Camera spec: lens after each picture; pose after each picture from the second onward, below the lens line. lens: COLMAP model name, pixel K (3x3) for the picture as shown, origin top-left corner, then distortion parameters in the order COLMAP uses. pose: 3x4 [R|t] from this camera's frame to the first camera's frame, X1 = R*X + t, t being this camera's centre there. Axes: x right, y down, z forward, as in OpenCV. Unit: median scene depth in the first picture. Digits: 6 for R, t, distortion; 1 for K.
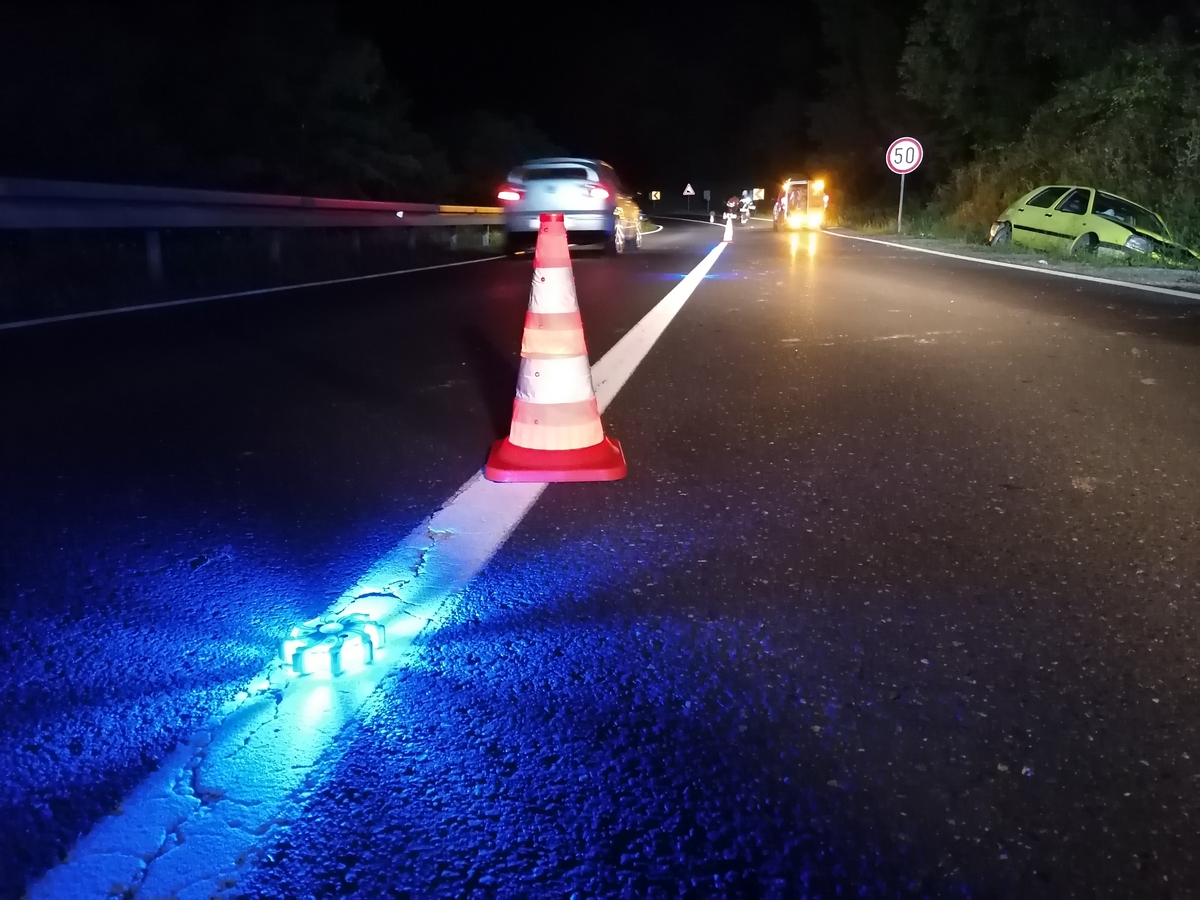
lens RADIAL K [[932.8, 0, 603.8], [0, 932.8, 453.2], [0, 0, 1]] dist [0.093249, -0.072895]
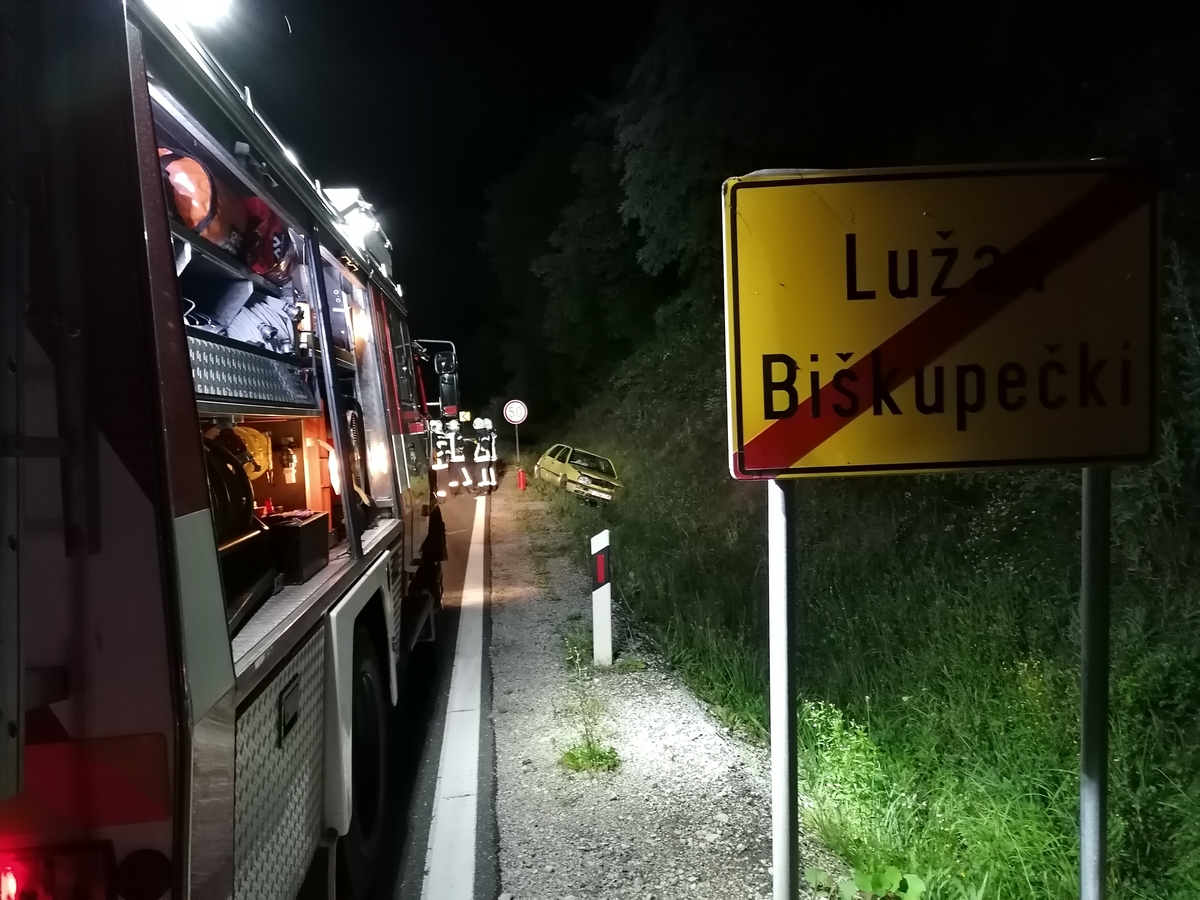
lens RADIAL K [[932.8, 0, 603.8], [0, 932.8, 453.2], [0, 0, 1]] dist [0.093249, -0.072895]
pose [[0.963351, -0.057631, 0.261980, 0.081858], [0.111623, 0.974199, -0.196154, 0.058293], [-0.243916, 0.218208, 0.944929, -0.477159]]
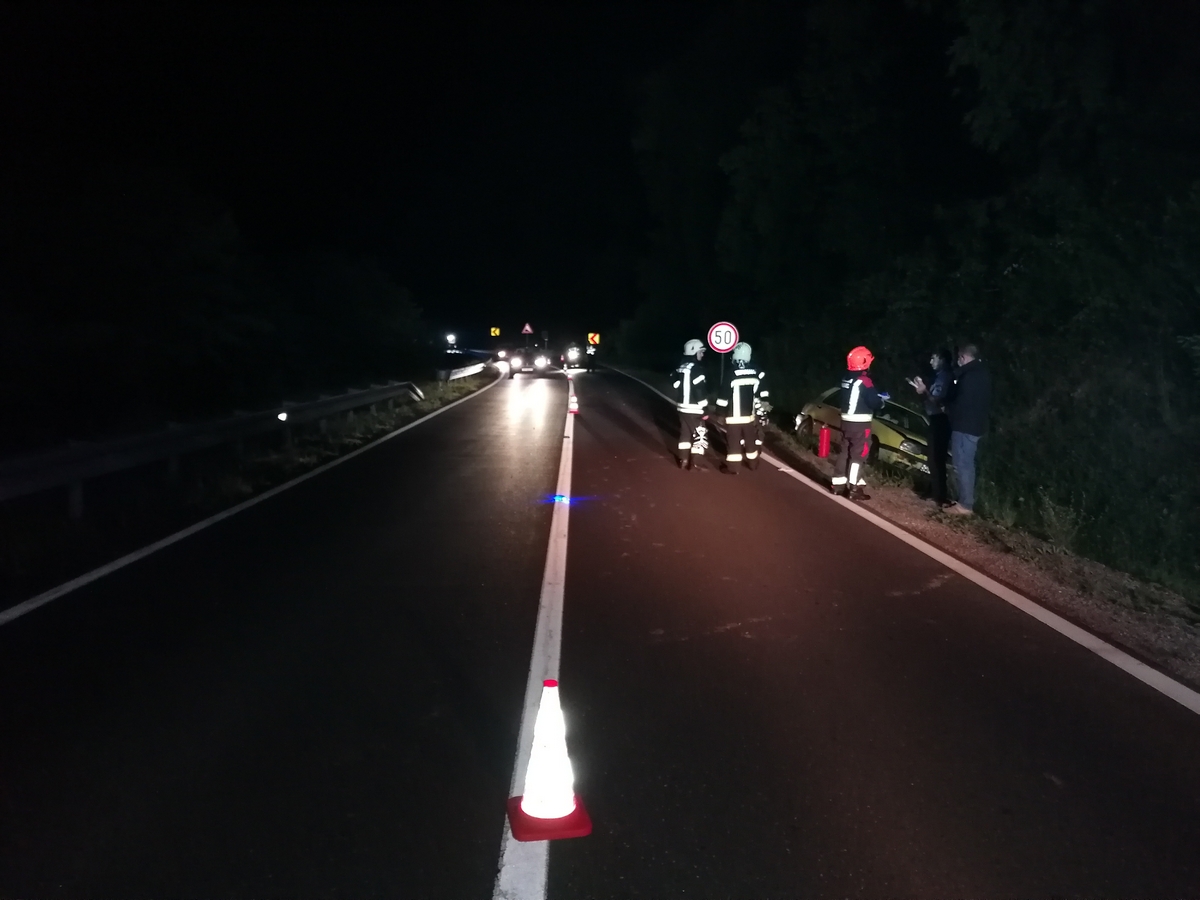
lens RADIAL K [[937.1, 0, 590.7], [0, 937.1, 451.8], [0, 0, 1]] dist [0.103191, -0.143394]
pose [[0.987322, 0.006331, 0.158603, -0.023498], [0.014583, 0.991360, -0.130358, -0.039863], [-0.158058, 0.131018, 0.978699, -0.079640]]
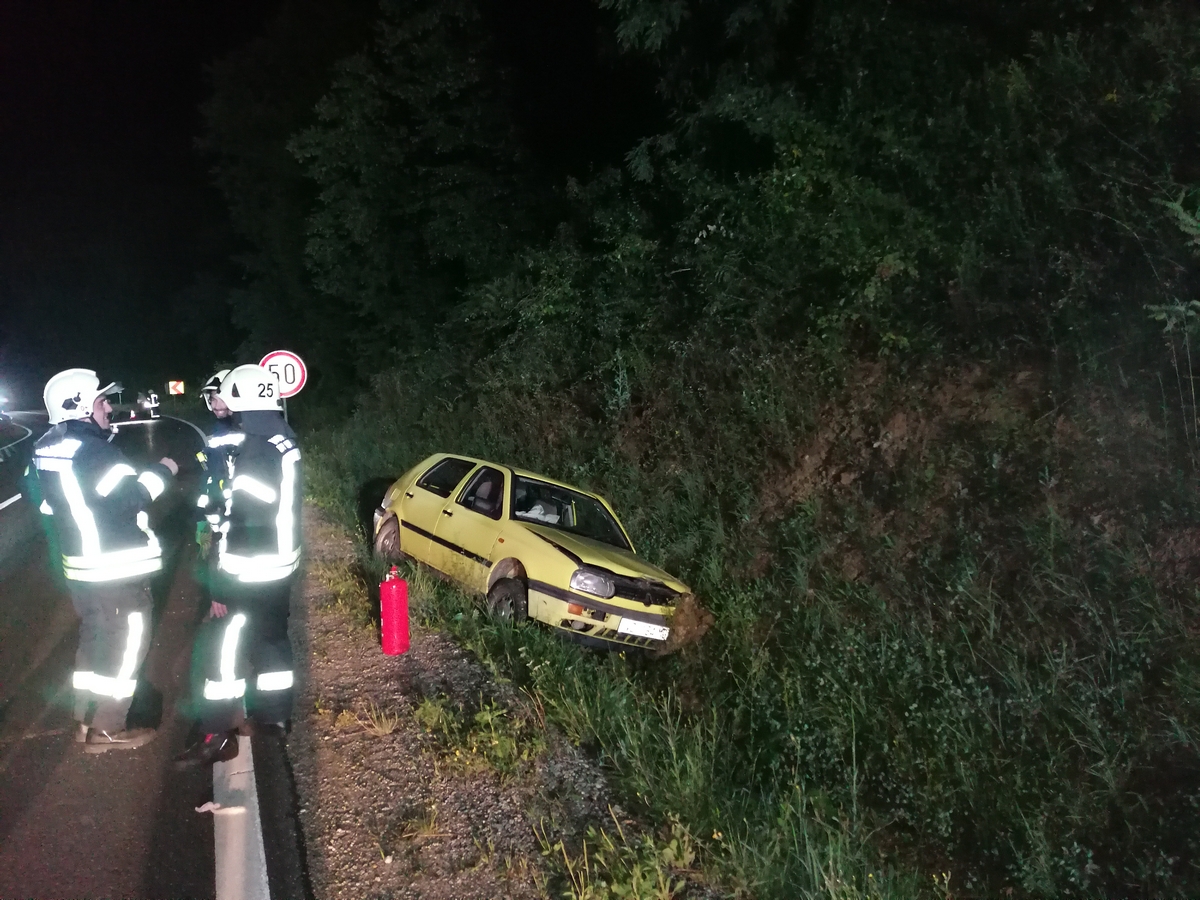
lens RADIAL K [[932.8, 0, 603.8], [0, 932.8, 453.2], [0, 0, 1]] dist [0.093249, -0.072895]
pose [[0.856907, -0.069176, 0.510809, 0.189740], [0.160013, 0.977698, -0.136027, -0.142252], [-0.490007, 0.198298, 0.848865, 0.334847]]
